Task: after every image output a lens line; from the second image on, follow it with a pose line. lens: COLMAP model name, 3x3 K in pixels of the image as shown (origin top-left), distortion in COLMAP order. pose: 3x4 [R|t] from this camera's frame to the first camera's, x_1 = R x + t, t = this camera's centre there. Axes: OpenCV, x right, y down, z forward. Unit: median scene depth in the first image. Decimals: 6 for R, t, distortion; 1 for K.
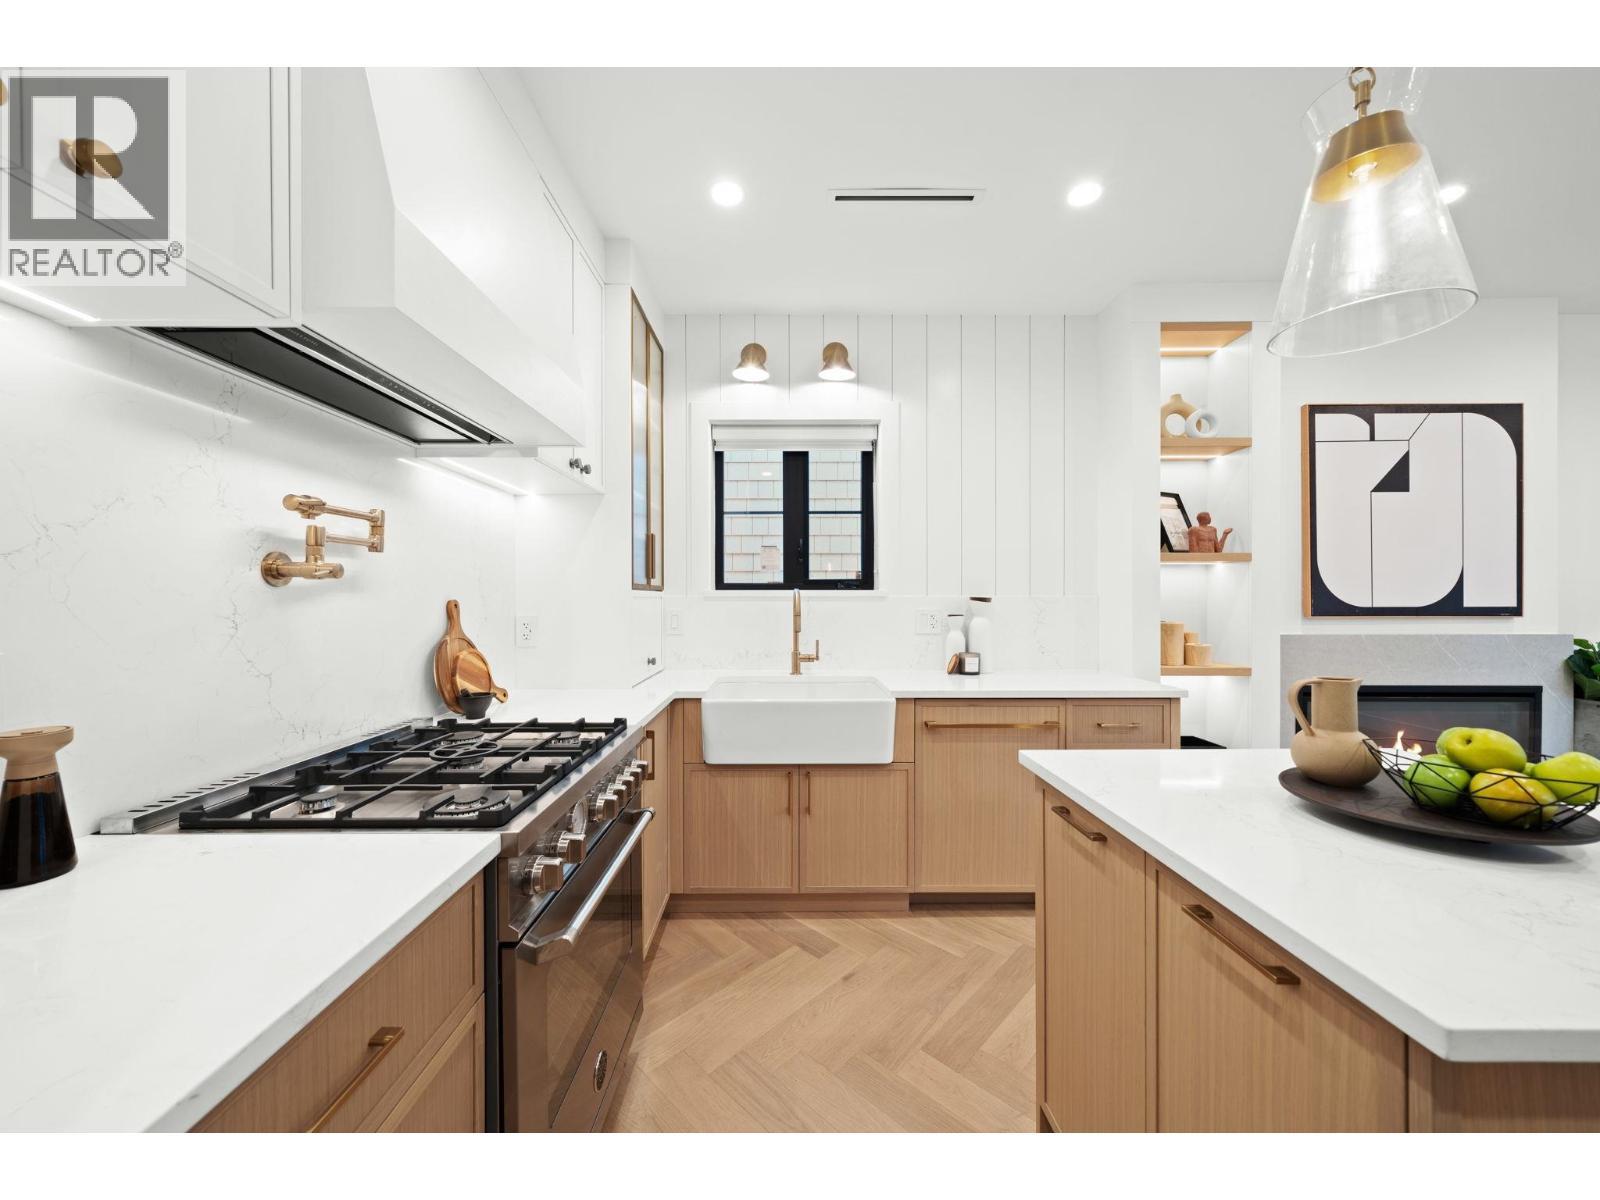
lens RADIAL K [[562.6, 0, 787.3], [0, 562.6, 597.4], [0, 0, 1]] dist [-0.002361, 0.000052]
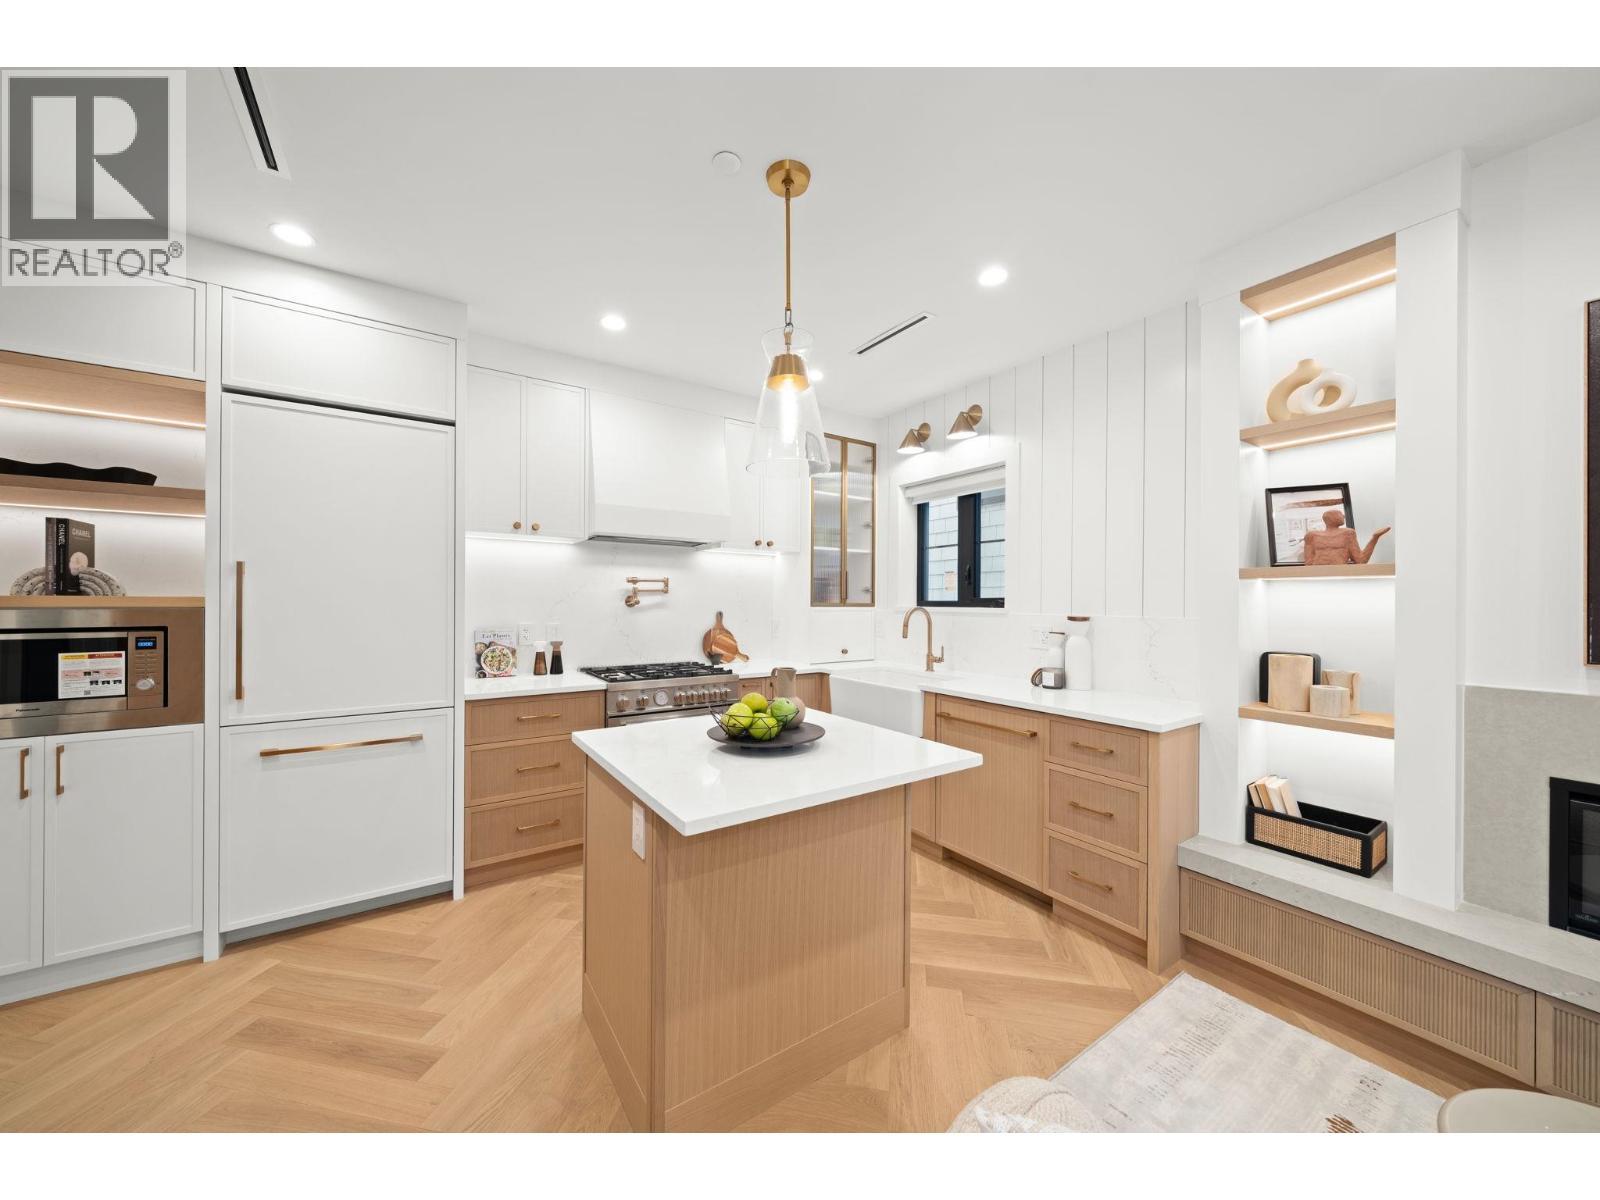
lens RADIAL K [[562.6, 0, 797.5], [0, 562.6, 601.3], [0, 0, 1]] dist [-0.002361, 0.000052]
pose [[0.570390, 0.004881, -0.821360, 0.951843], [-0.009006, 0.999959, -0.000311, -0.024806], [0.821325, 0.007575, 0.570411, -0.004525]]
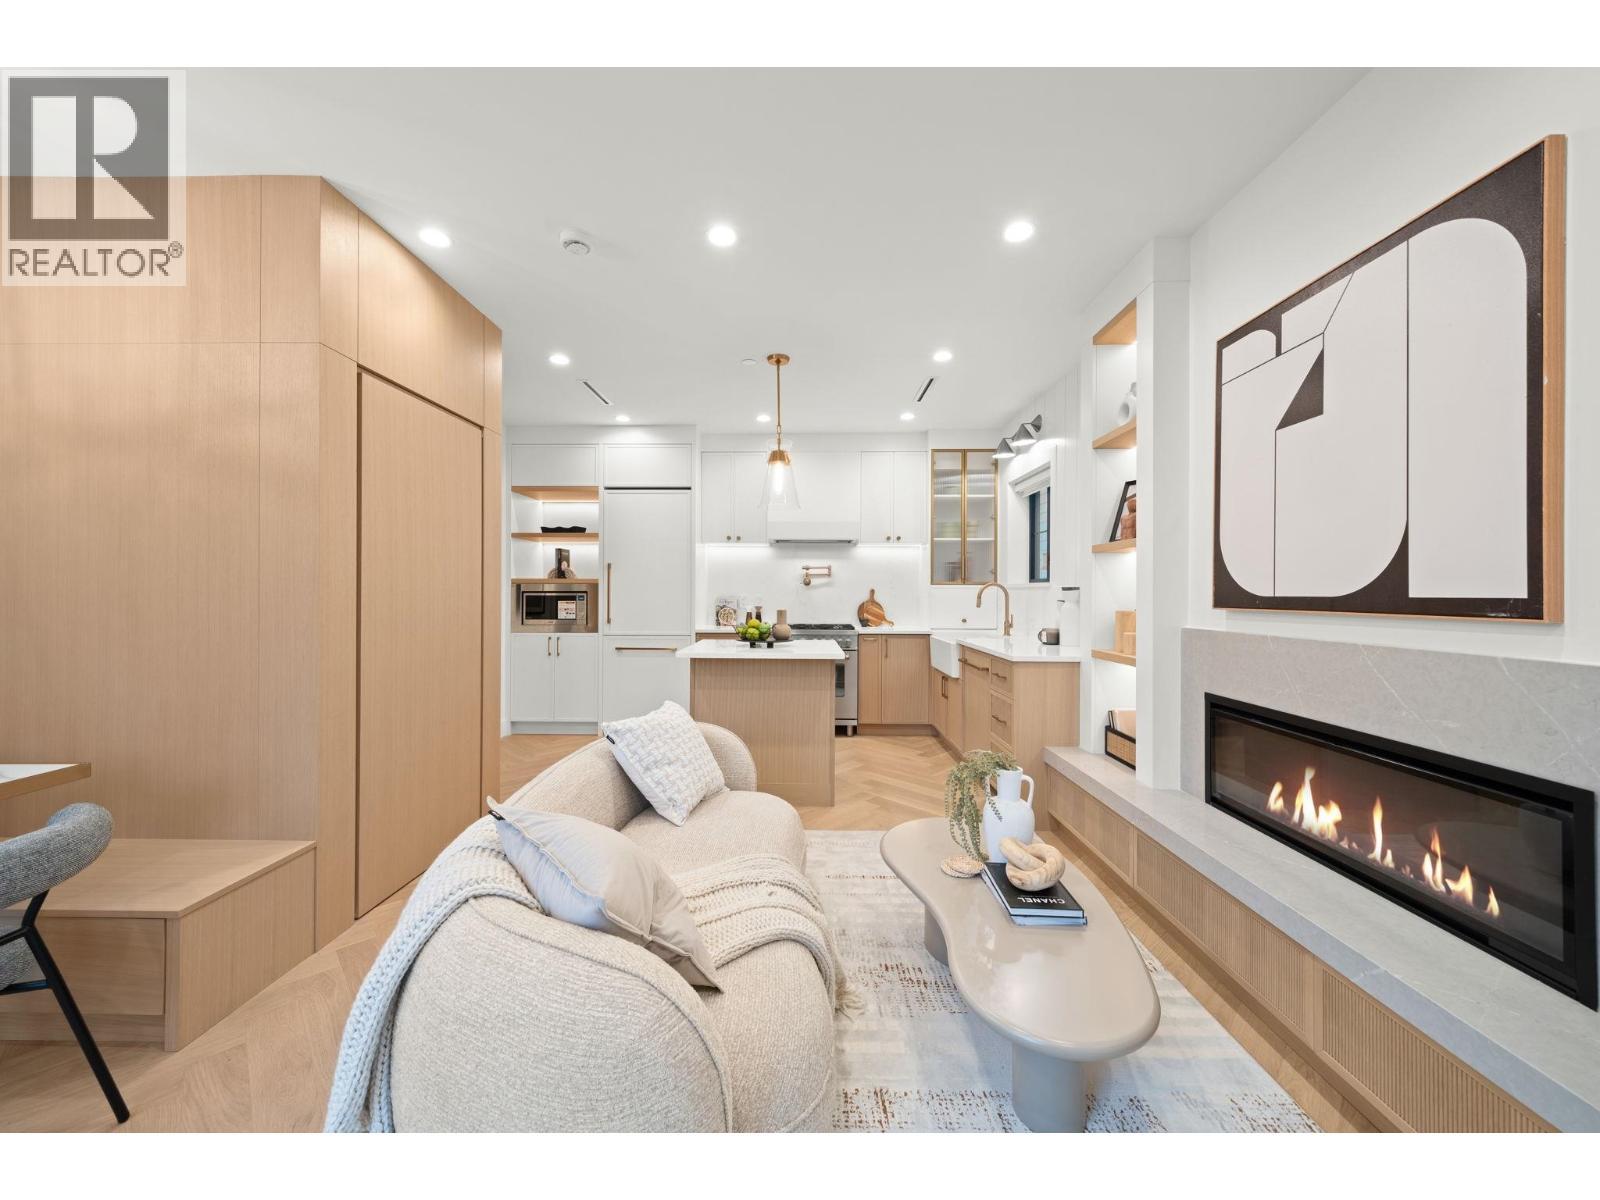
lens RADIAL K [[585.9, 0, 810.2], [0, 585.9, 587.7], [0, 0, 1]] dist [-0.000298, 0.000093]
pose [[0.019944, -0.006026, -0.999783, 1.755927], [-0.004589, 0.999971, -0.006118, 0.013259], [0.999791, 0.004710, 0.019916, 0.412429]]
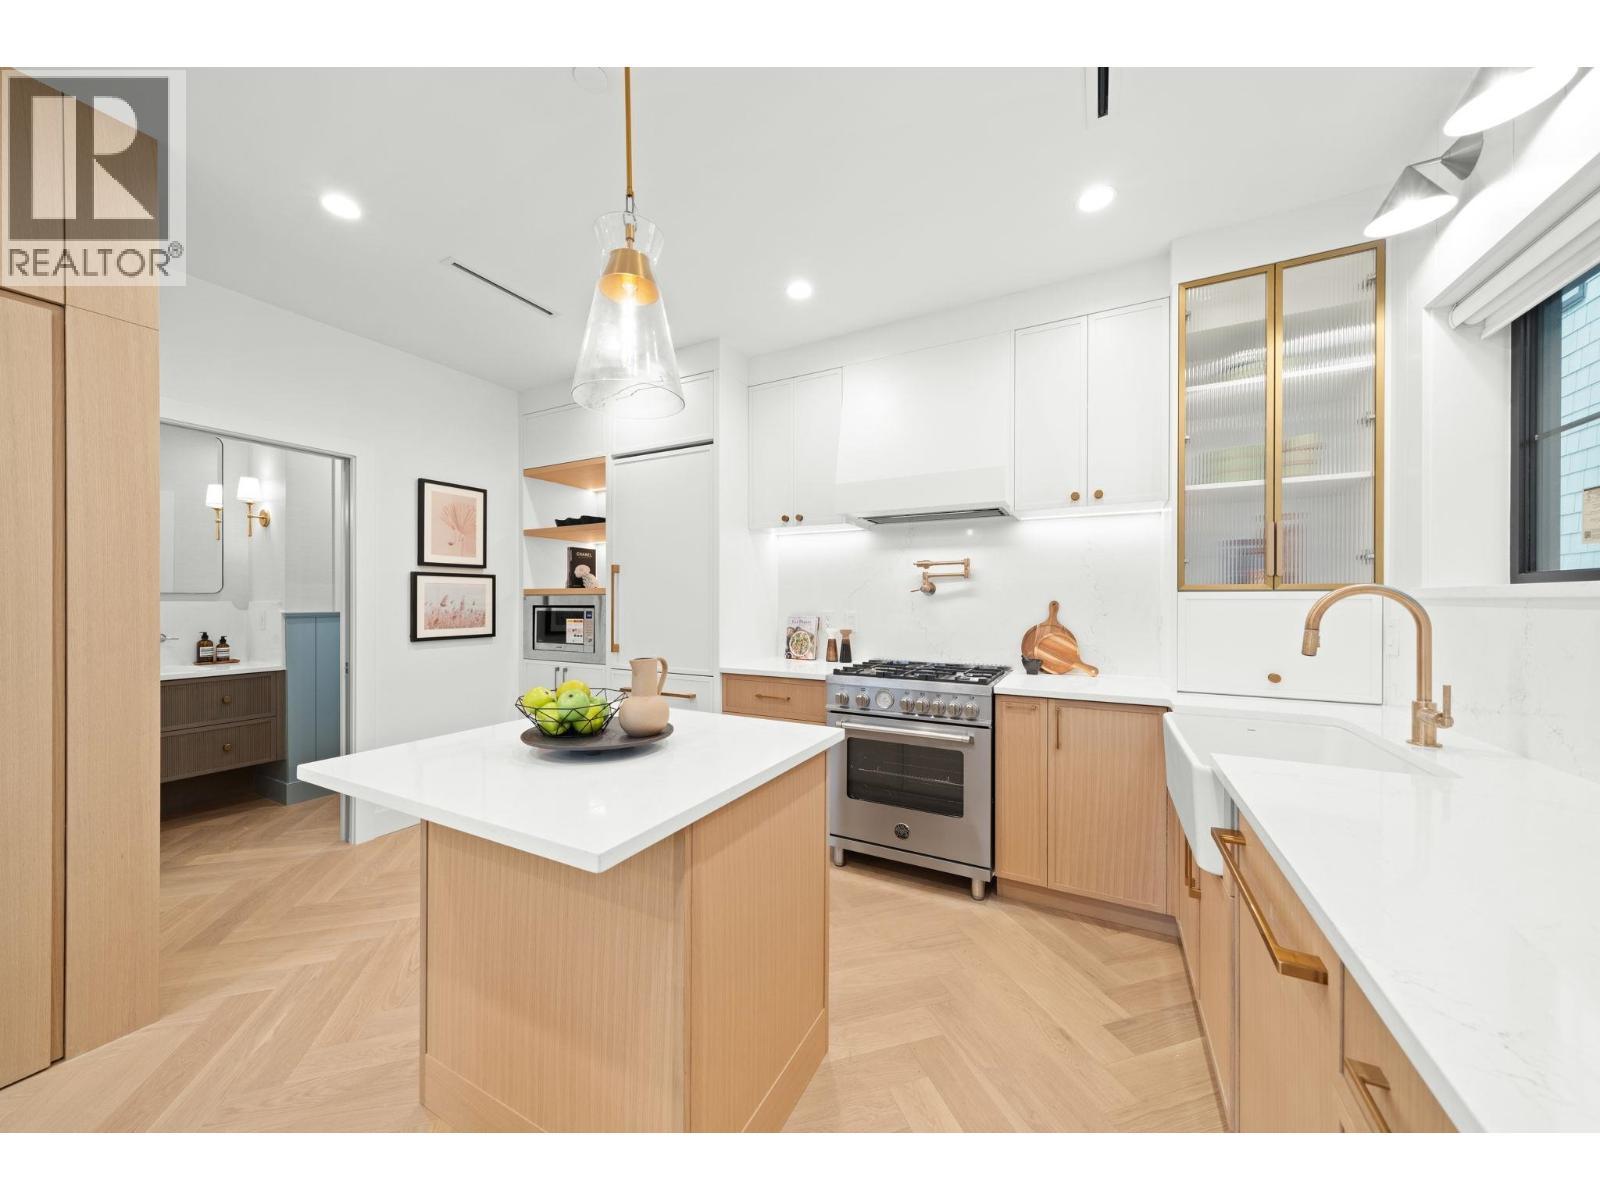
lens RADIAL K [[562.6, 0, 802.8], [0, 562.6, 599.3], [0, 0, 1]] dist [-0.002361, 0.000052]
pose [[-0.457816, -0.001455, -0.889046, 0.772574], [-0.002119, 0.999998, -0.000545, 0.001997], [0.889045, 0.001634, -0.457818, 0.750677]]
